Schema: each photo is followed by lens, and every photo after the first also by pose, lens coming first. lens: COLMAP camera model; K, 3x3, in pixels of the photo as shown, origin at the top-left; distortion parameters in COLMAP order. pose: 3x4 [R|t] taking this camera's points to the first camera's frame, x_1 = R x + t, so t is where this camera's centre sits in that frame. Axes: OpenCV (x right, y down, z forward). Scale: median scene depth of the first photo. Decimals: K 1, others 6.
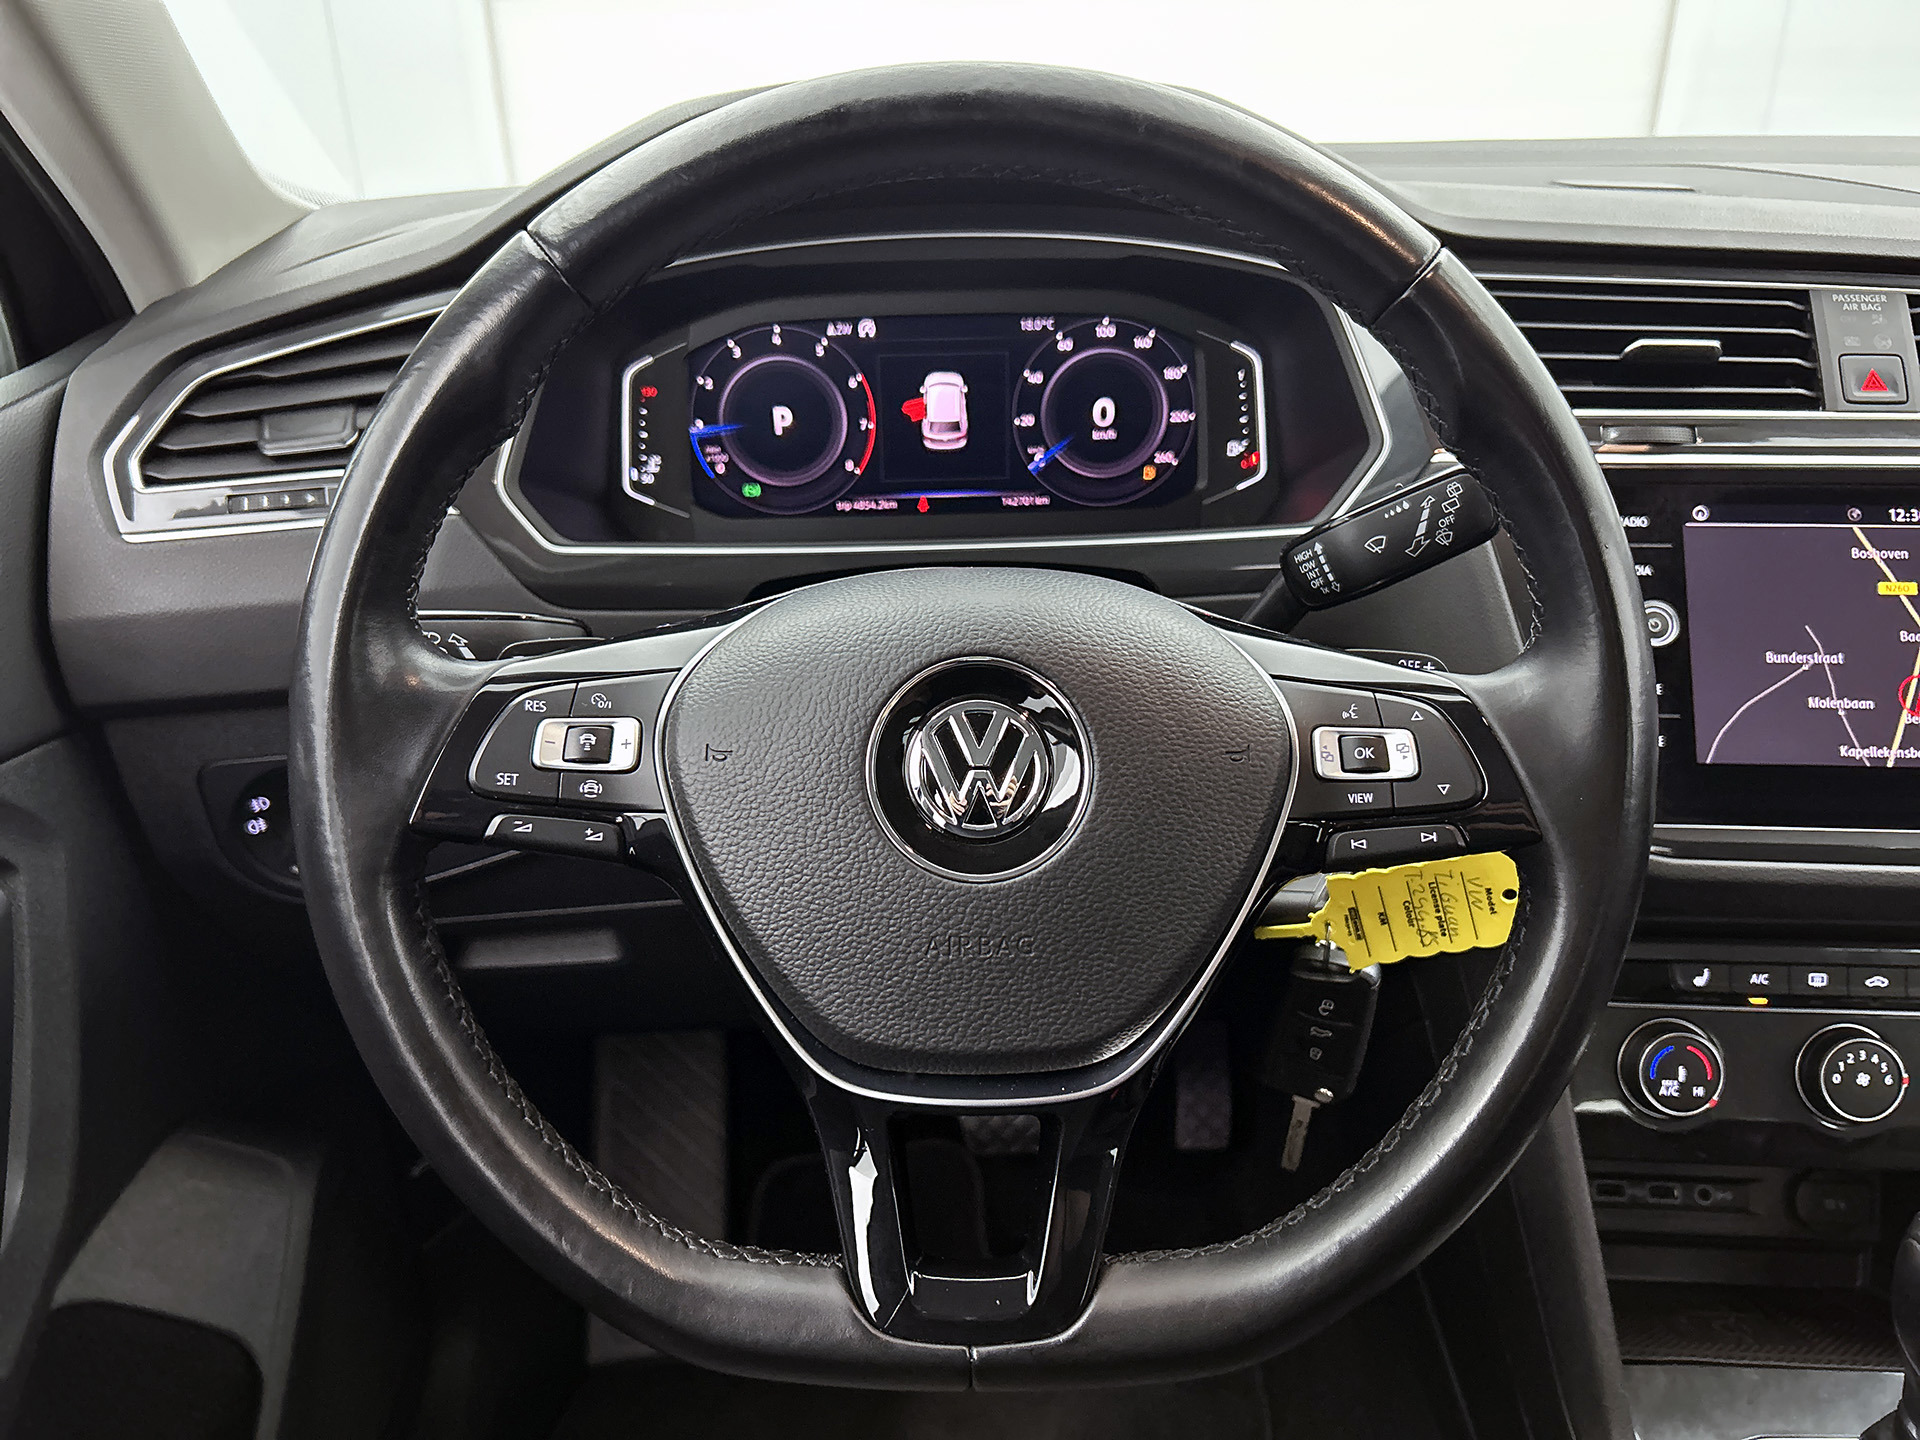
lens RADIAL K [[1471.5, 0, 960.0], [0, 1471.5, 720.0], [0, 0, 1]] dist [0.050061, -0.090572]
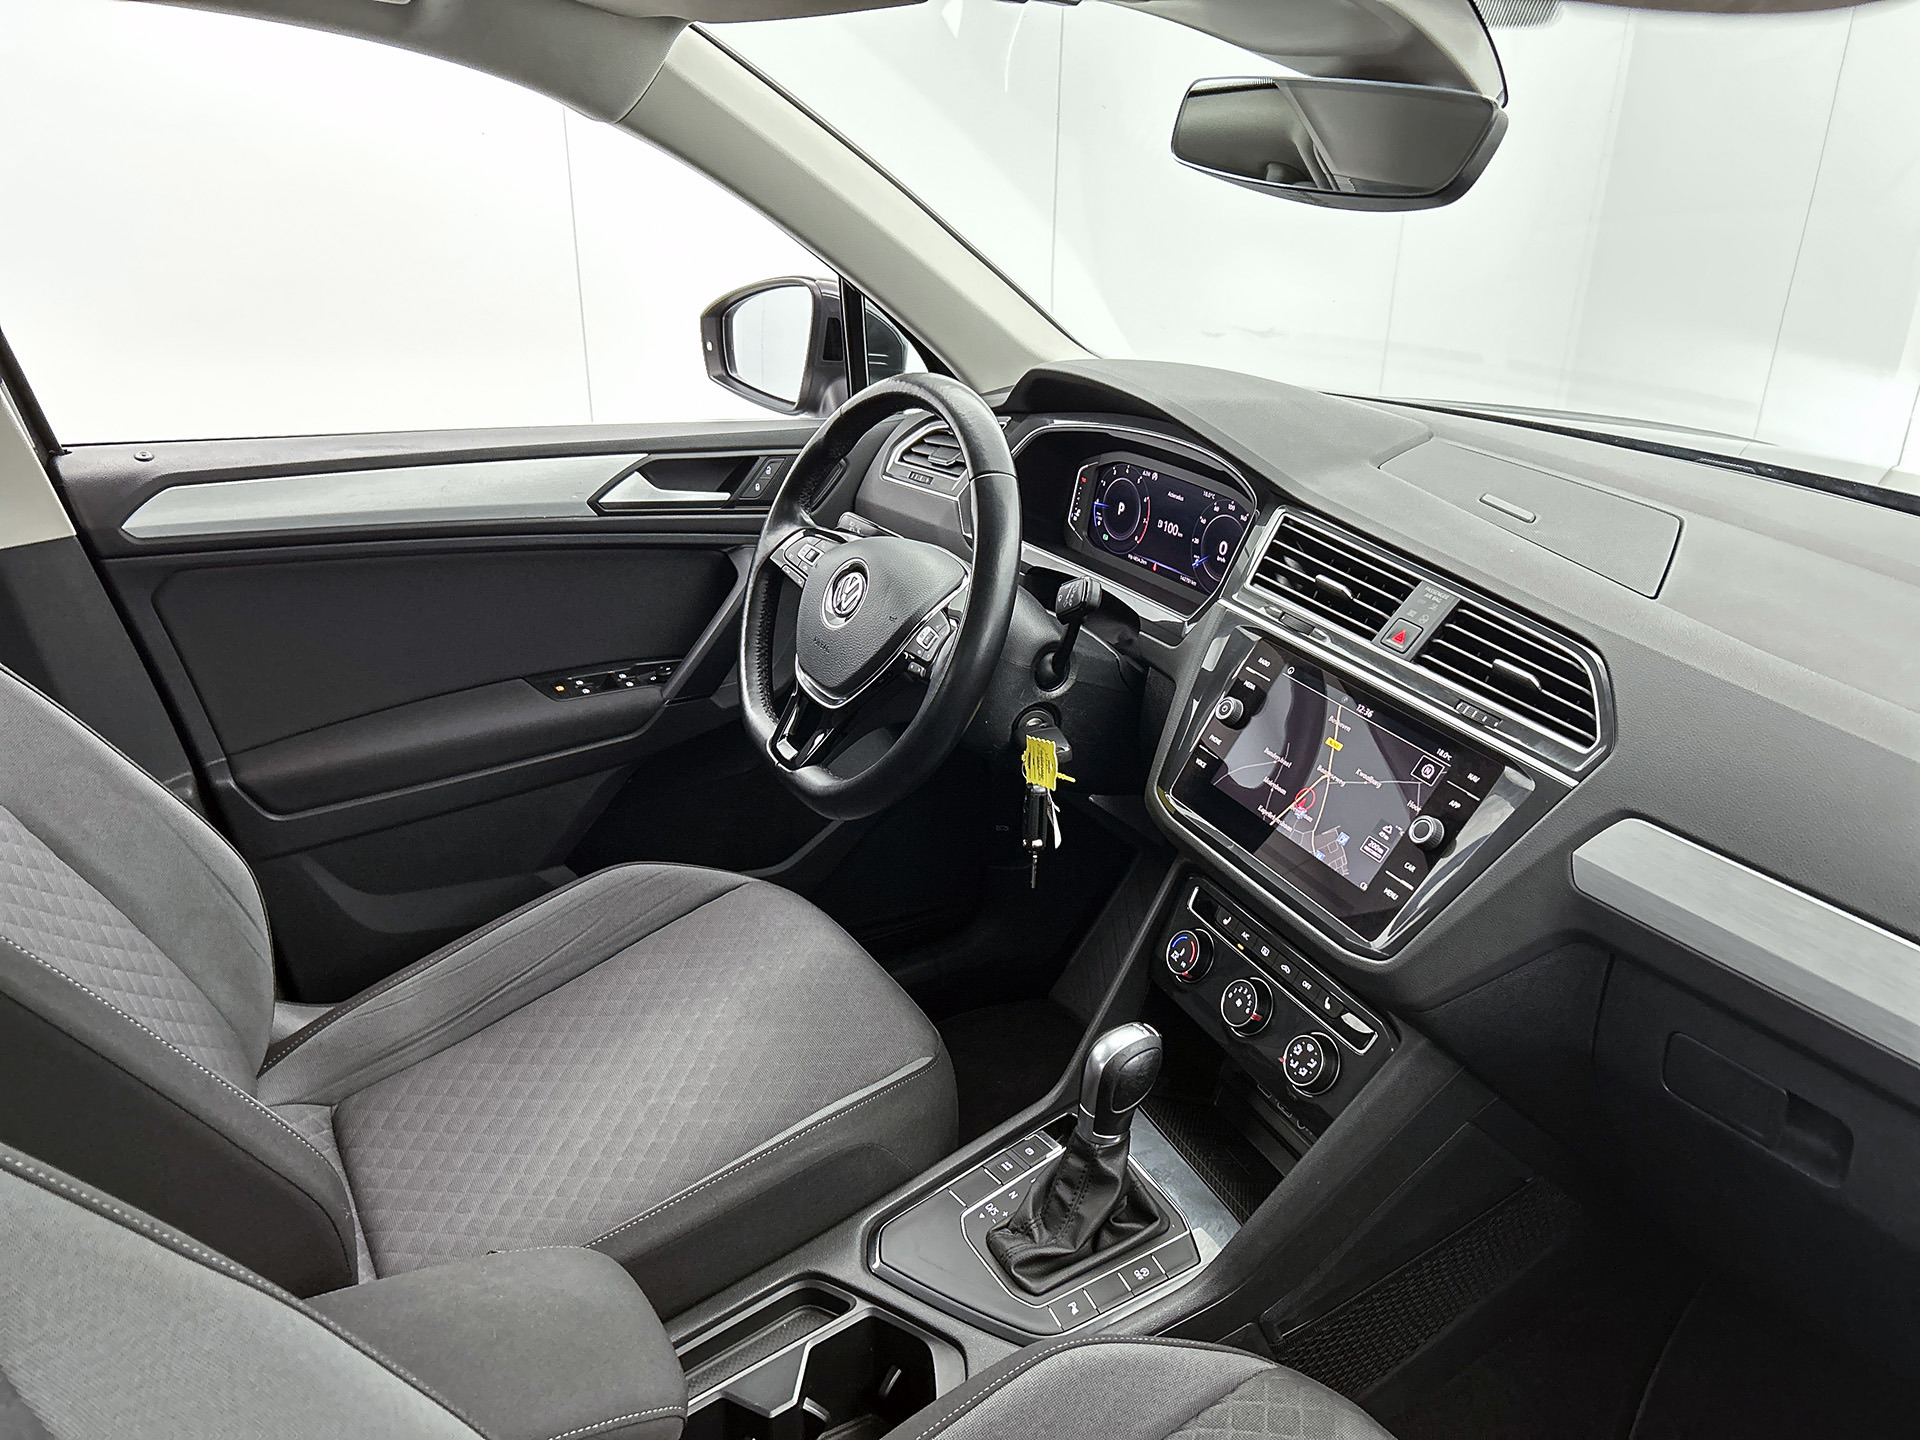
lens RADIAL K [[1422.3, 0, 962.7], [0, 1422.3, 765.9], [0, 0, 1]] dist [0.000114, -0.001066]
pose [[0.490193, 0.394570, -0.777190, 1.649652], [-0.400782, 0.893850, 0.201014, -0.216600], [0.774006, 0.212948, 0.596296, -0.321947]]
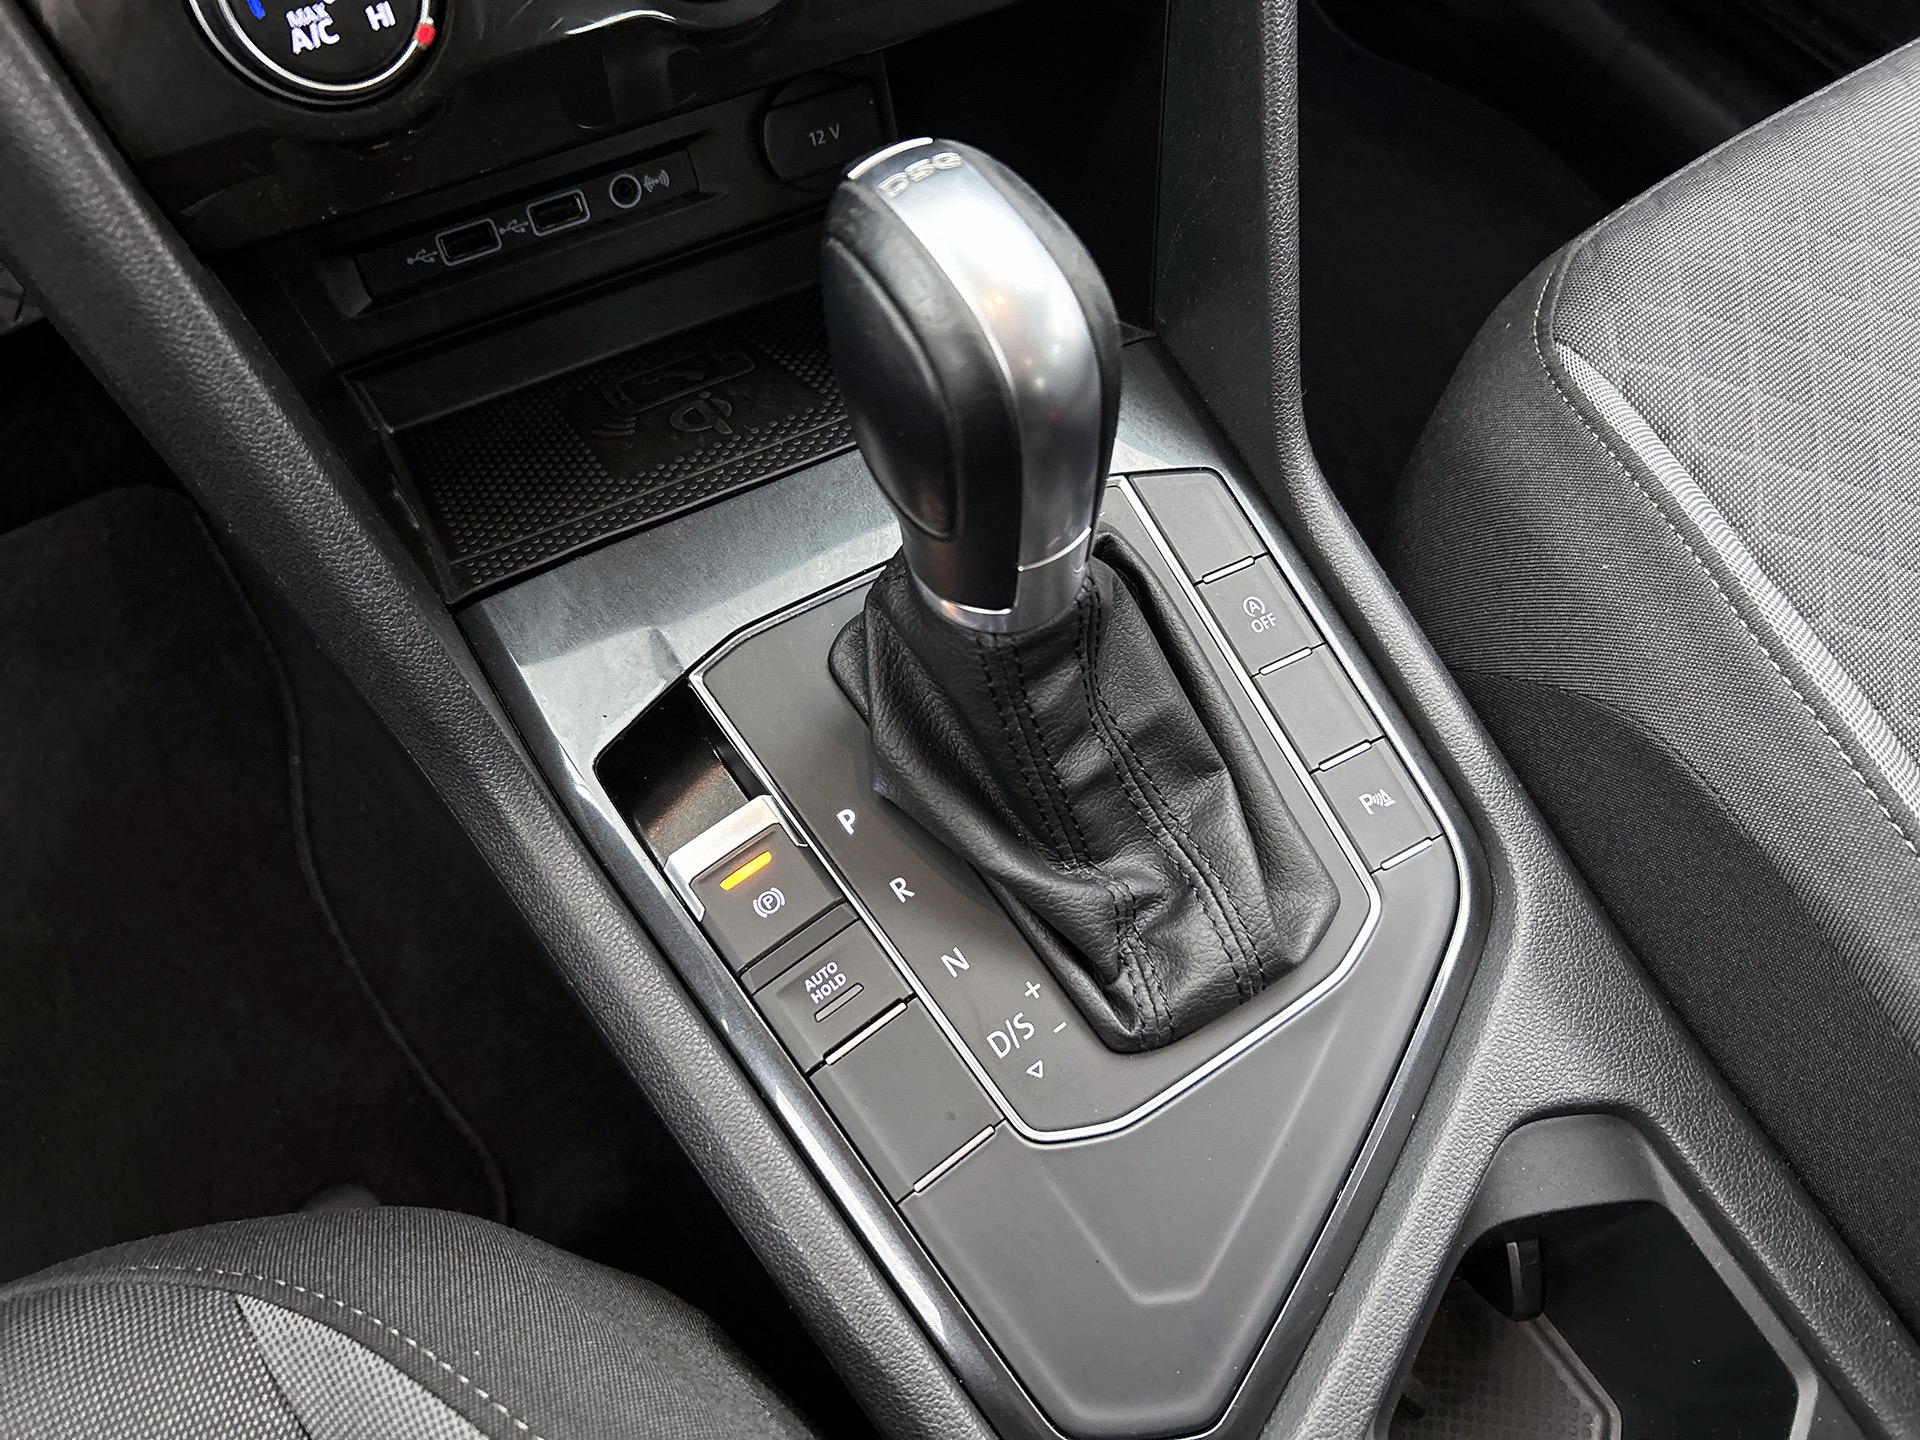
lens RADIAL K [[1471.6, 0, 959.6], [0, 1471.6, 720.3], [0, 0, 1]] dist [0.027416, -0.003140]
pose [[0.836985, -0.451281, 0.309518, 0.418060], [0.171800, 0.753713, 0.634351, 0.162739], [-0.519558, -0.477767, 0.708377, 0.520967]]
